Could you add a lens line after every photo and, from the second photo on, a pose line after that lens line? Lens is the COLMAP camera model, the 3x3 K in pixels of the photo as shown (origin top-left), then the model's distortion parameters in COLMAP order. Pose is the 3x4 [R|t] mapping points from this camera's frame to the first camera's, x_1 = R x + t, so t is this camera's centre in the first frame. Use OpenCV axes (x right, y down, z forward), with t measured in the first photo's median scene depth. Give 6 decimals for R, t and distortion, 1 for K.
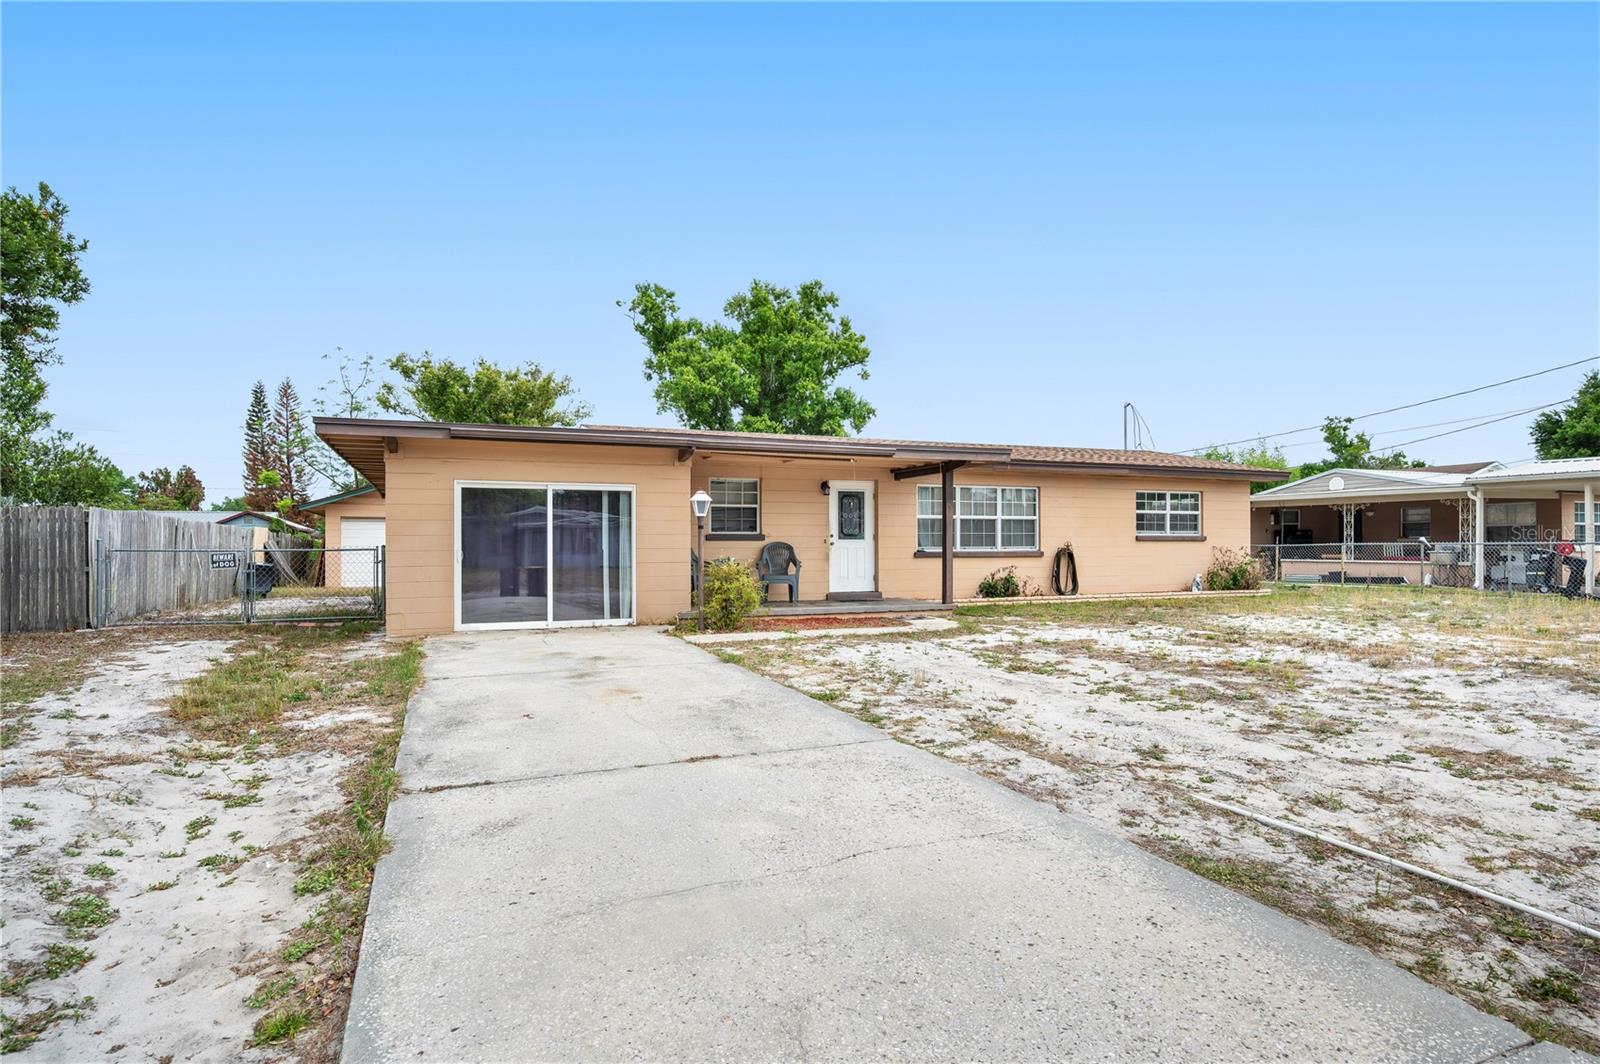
lens RADIAL K [[857.8, 0, 800.0], [0, 857.8, 532.0], [0, 0, 1]] dist [-0.000975, -0.000538]
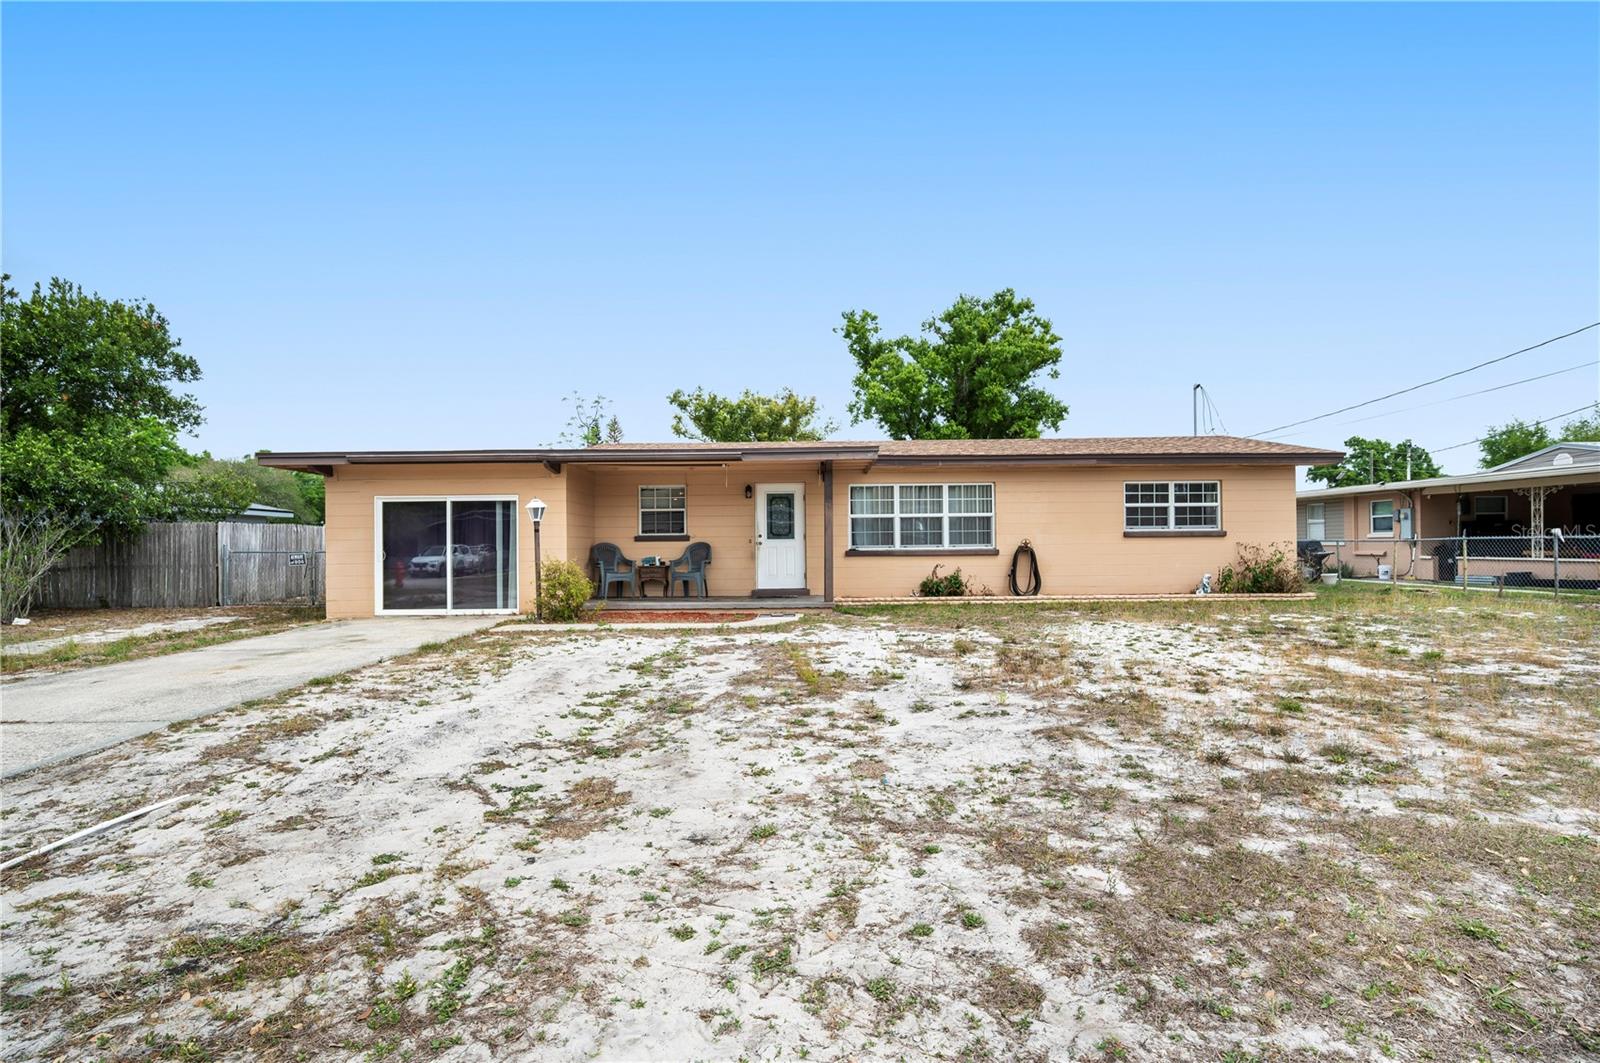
lens RADIAL K [[776.9, 0, 845.6], [0, 776.9, 531.4], [0, 0, 1]] dist [0.001927, 0.000160]
pose [[0.925618, -0.012615, -0.378250, 0.447412], [0.012959, 0.999915, -0.001637, 0.001571], [0.378238, -0.003386, 0.925702, 0.130433]]
